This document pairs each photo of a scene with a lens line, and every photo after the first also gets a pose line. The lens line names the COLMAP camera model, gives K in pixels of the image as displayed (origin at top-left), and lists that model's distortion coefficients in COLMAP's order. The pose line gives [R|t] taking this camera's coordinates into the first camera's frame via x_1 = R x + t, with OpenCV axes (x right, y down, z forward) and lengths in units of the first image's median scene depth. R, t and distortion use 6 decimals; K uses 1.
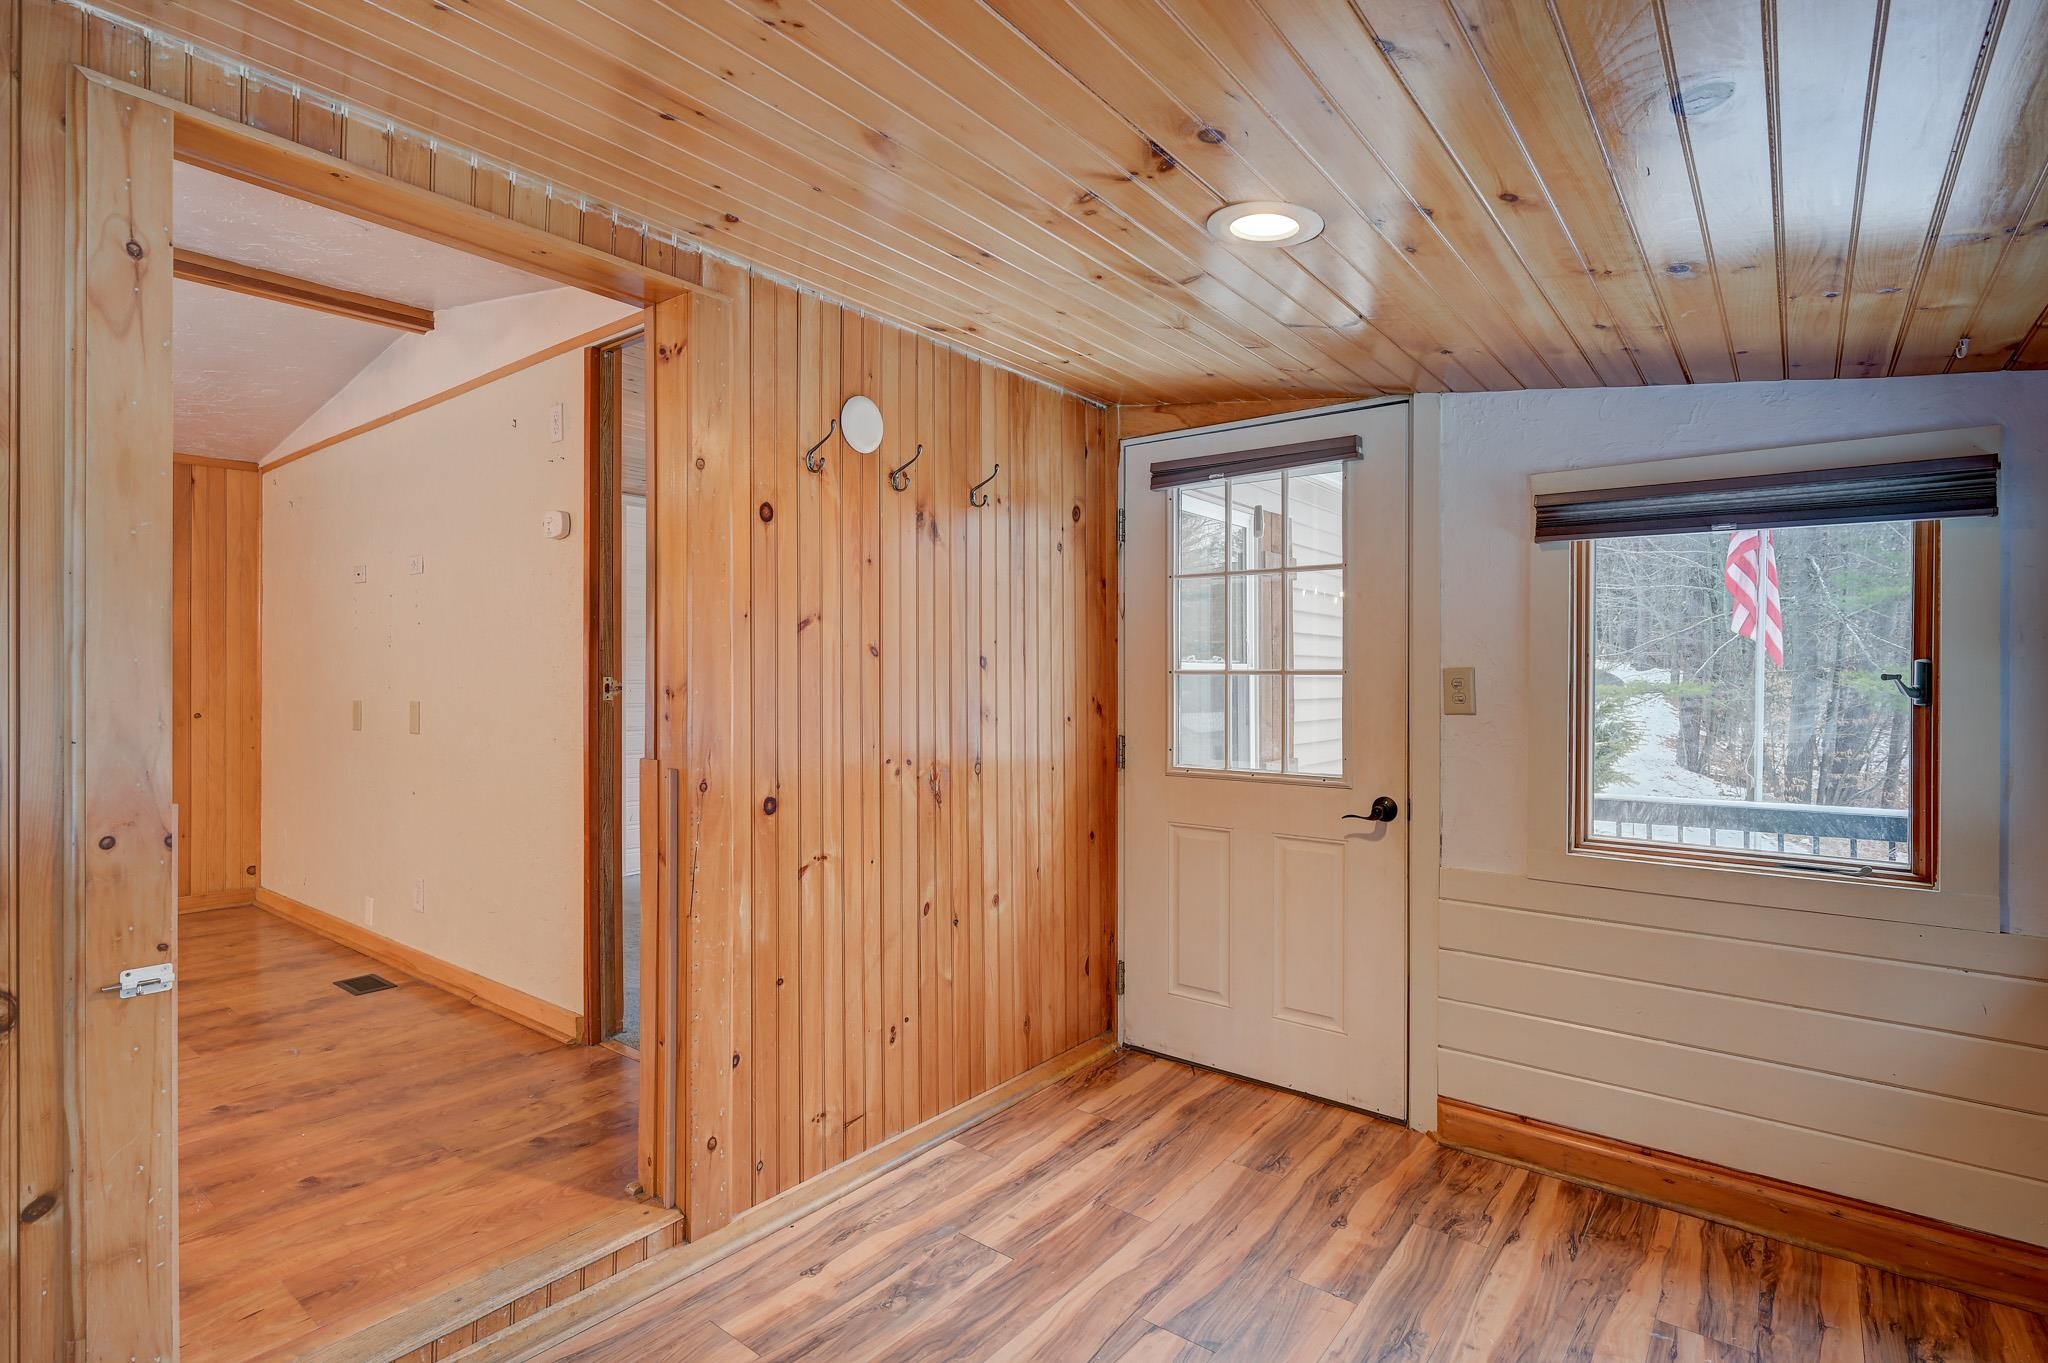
lens RADIAL K [[994.5, 0, 1036.1], [0, 994.5, 672.6], [0, 0, 1]] dist [0.002680, 0.000660]
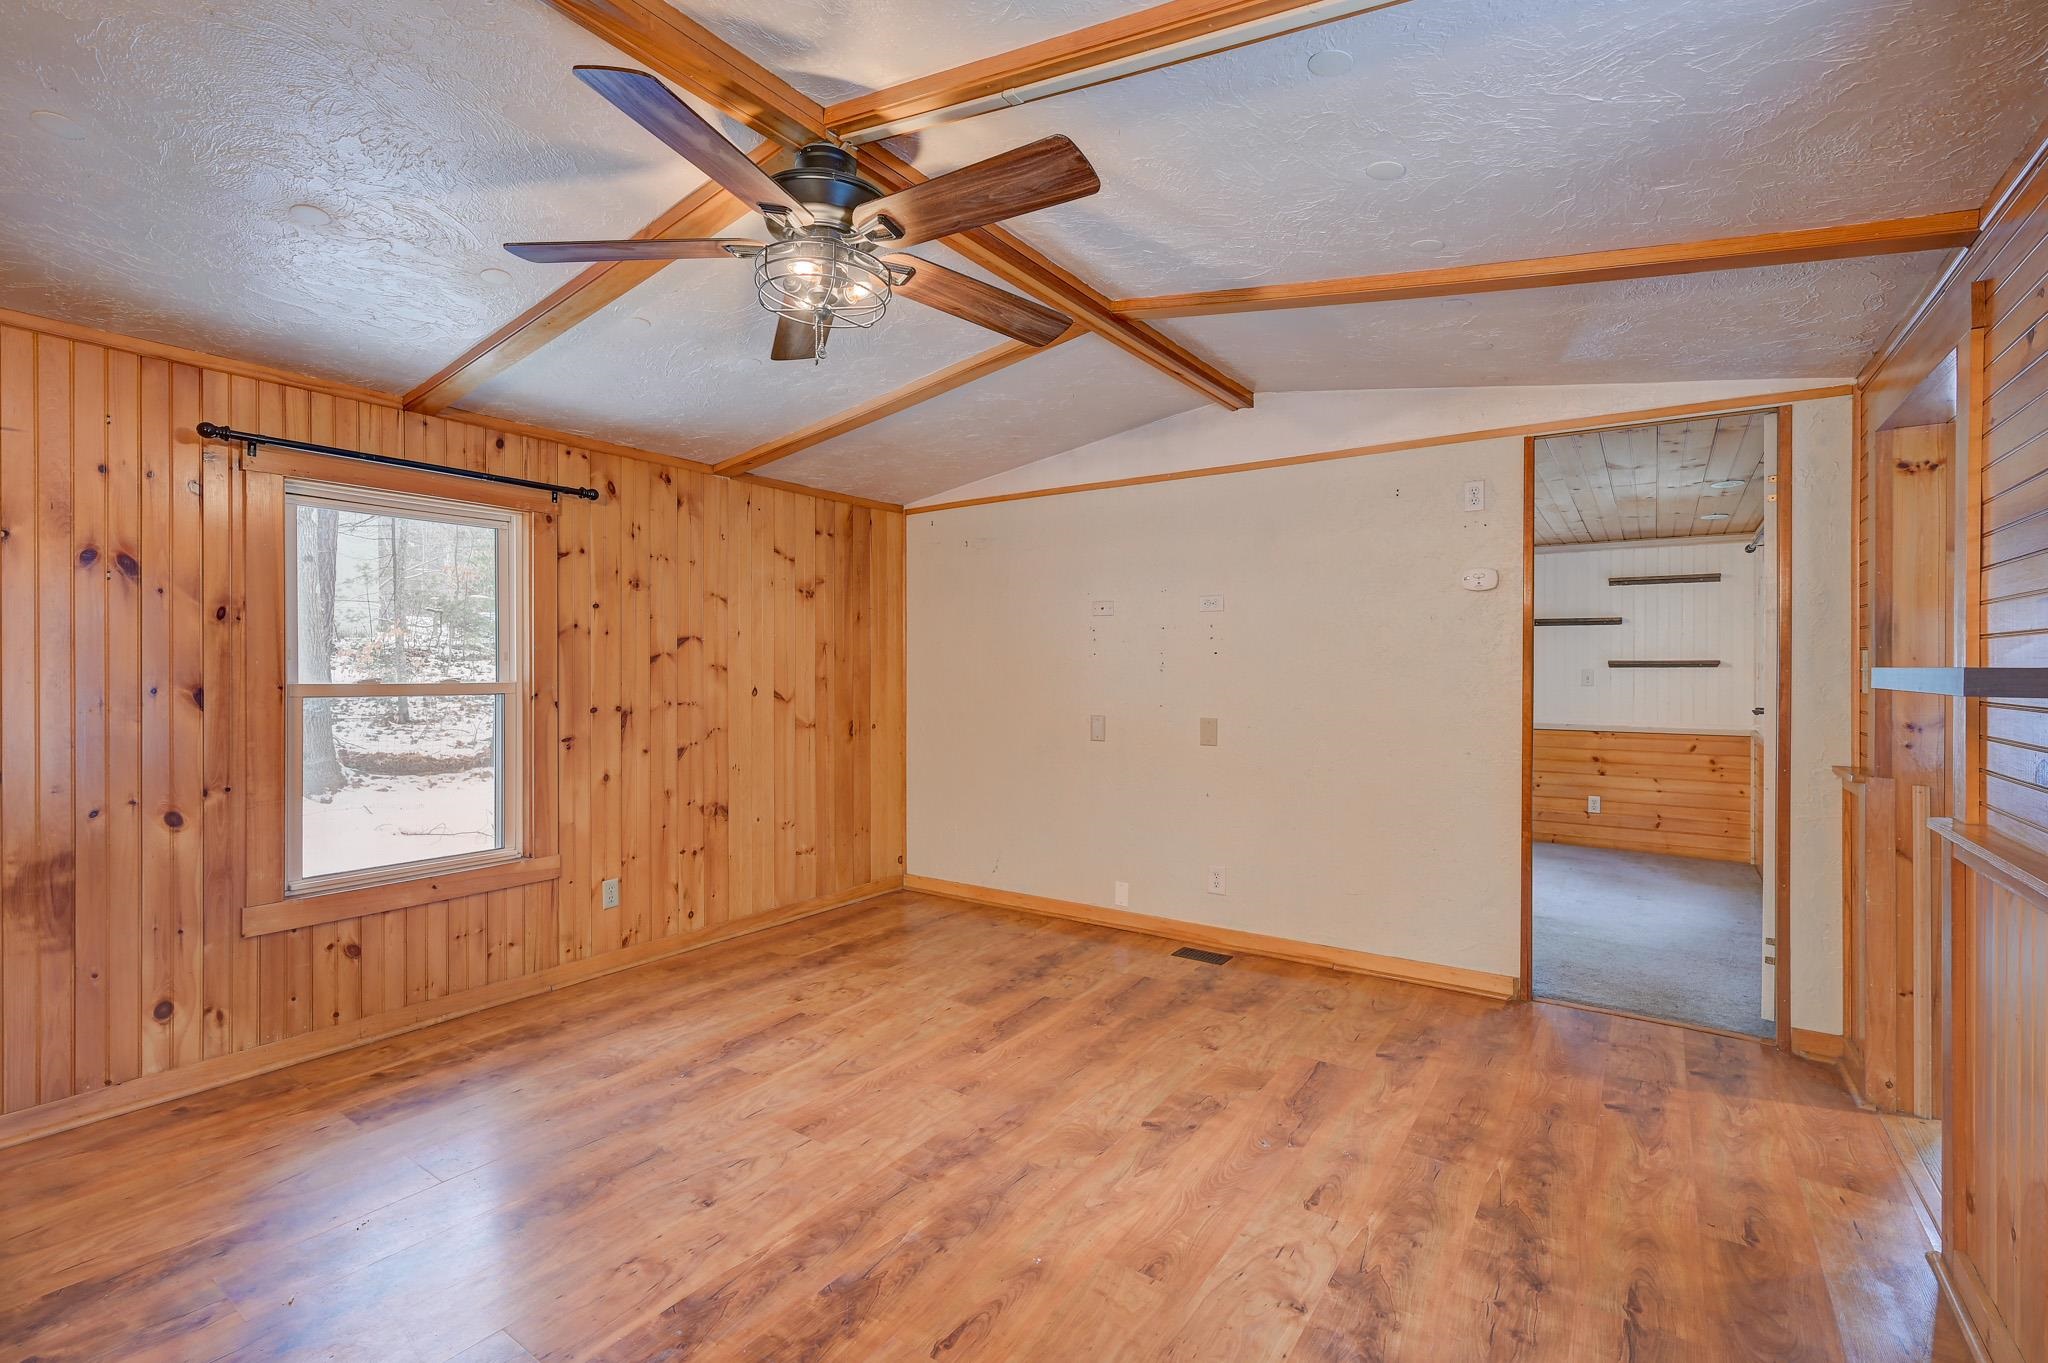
lens RADIAL K [[910.8, 0, 1025.6], [0, 910.8, 673.5], [0, 0, 1]] dist [-0.000964, 0.000630]
pose [[0.998676, 0.000749, 0.051442, -1.407114], [-0.001210, 0.999959, 0.008929, -0.053409], [-0.051433, -0.008979, 0.998636, -0.117116]]
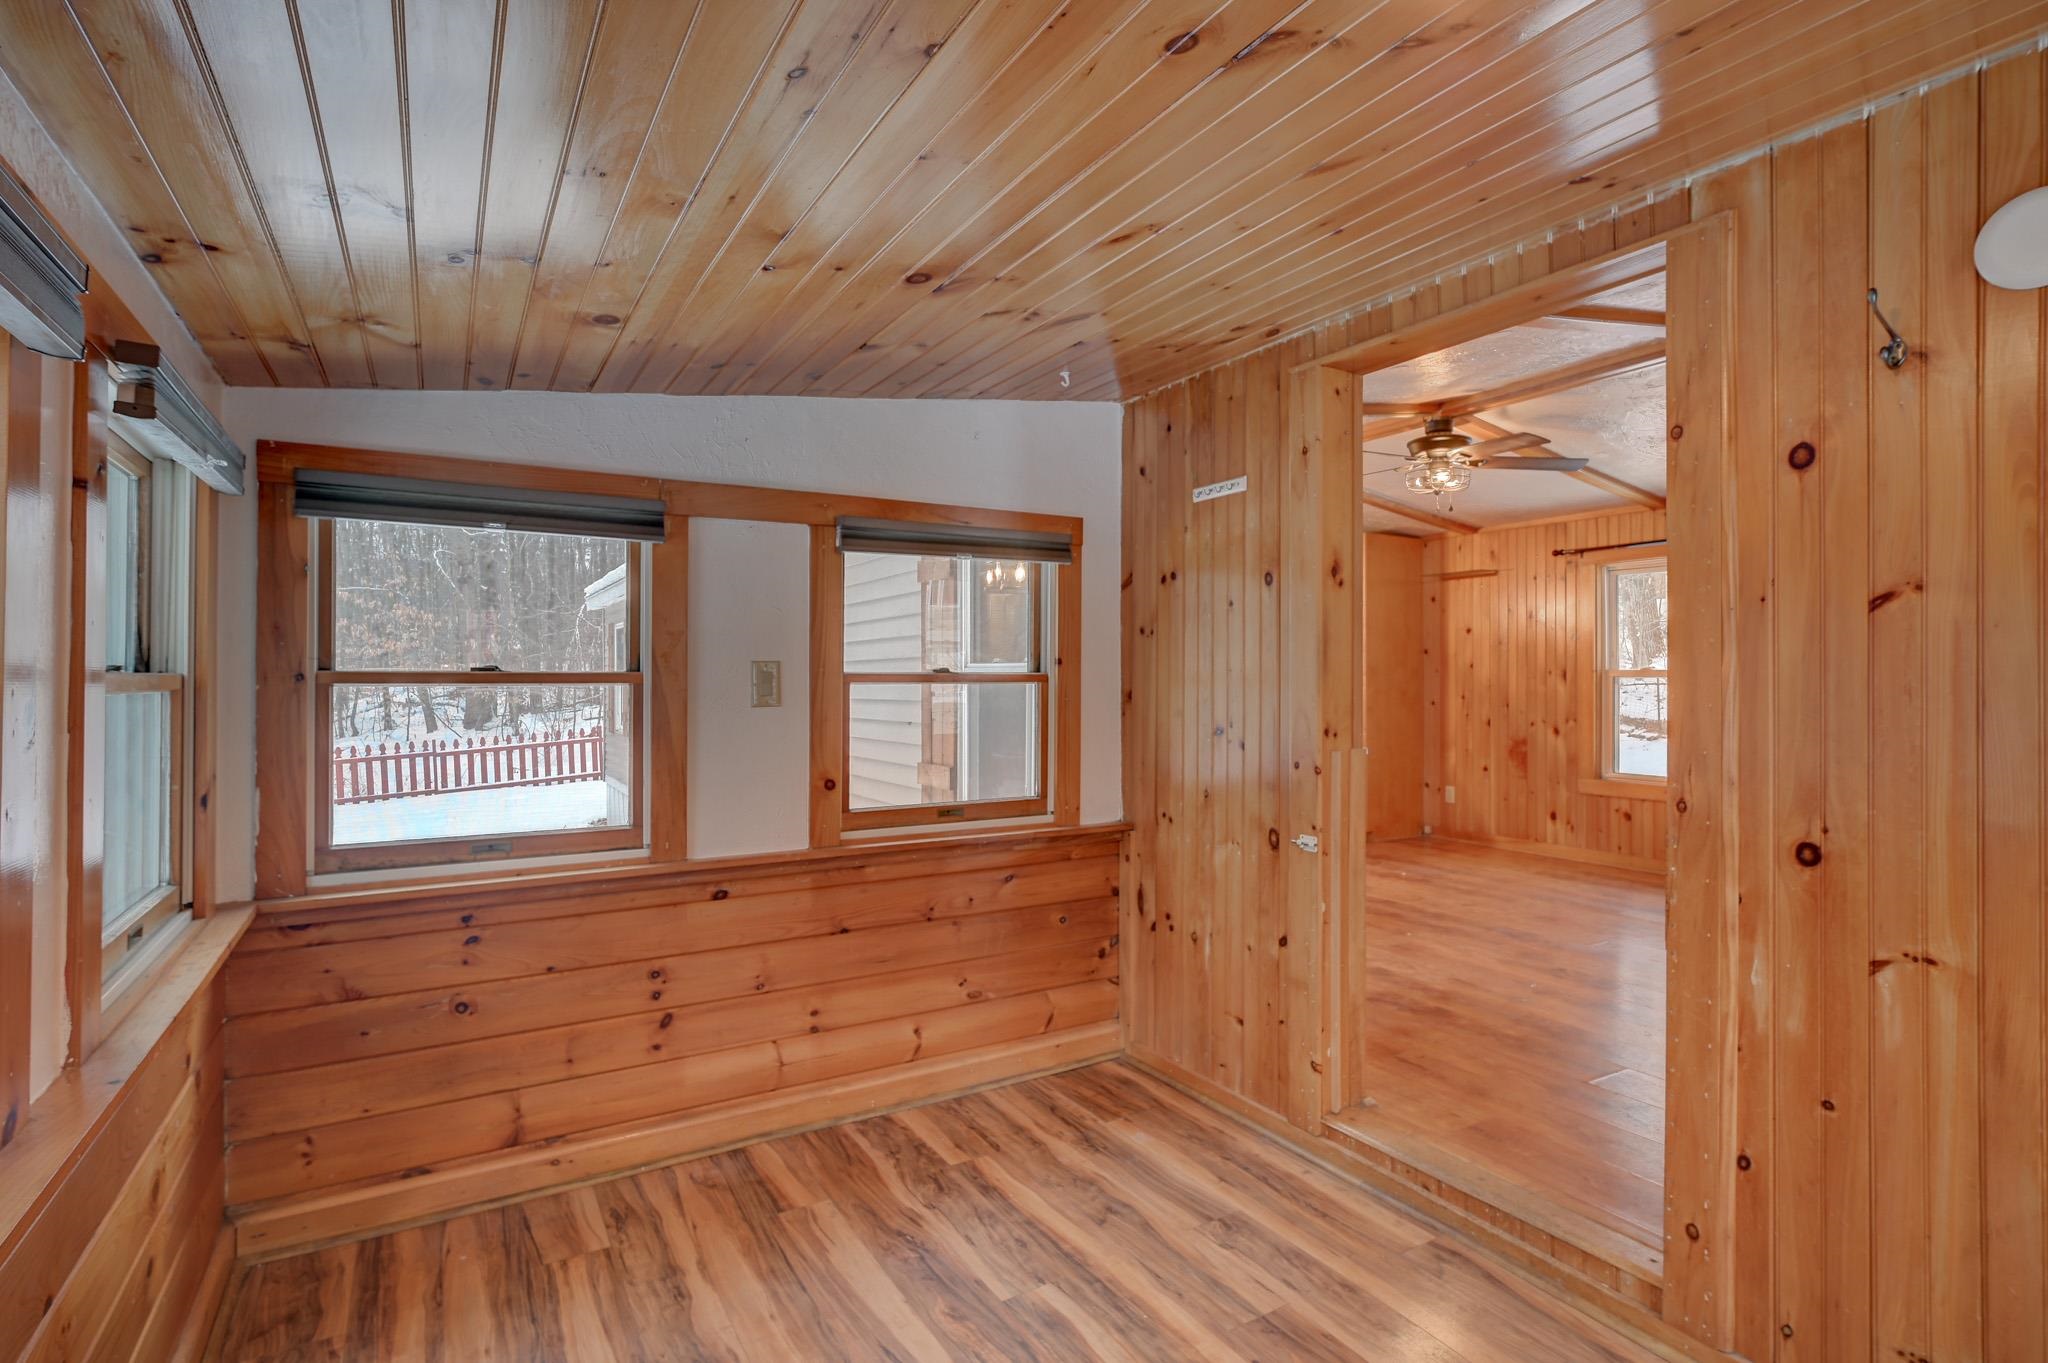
lens RADIAL K [[1015.2, 0, 1025.1], [0, 1015.2, 673.1], [0, 0, 1]] dist [-0.000639, 0.000851]
pose [[-0.373194, -0.010808, -0.927691, 0.607110], [-0.000457, 0.999934, -0.011466, 0.008892], [0.927753, -0.003855, -0.373174, 0.702894]]
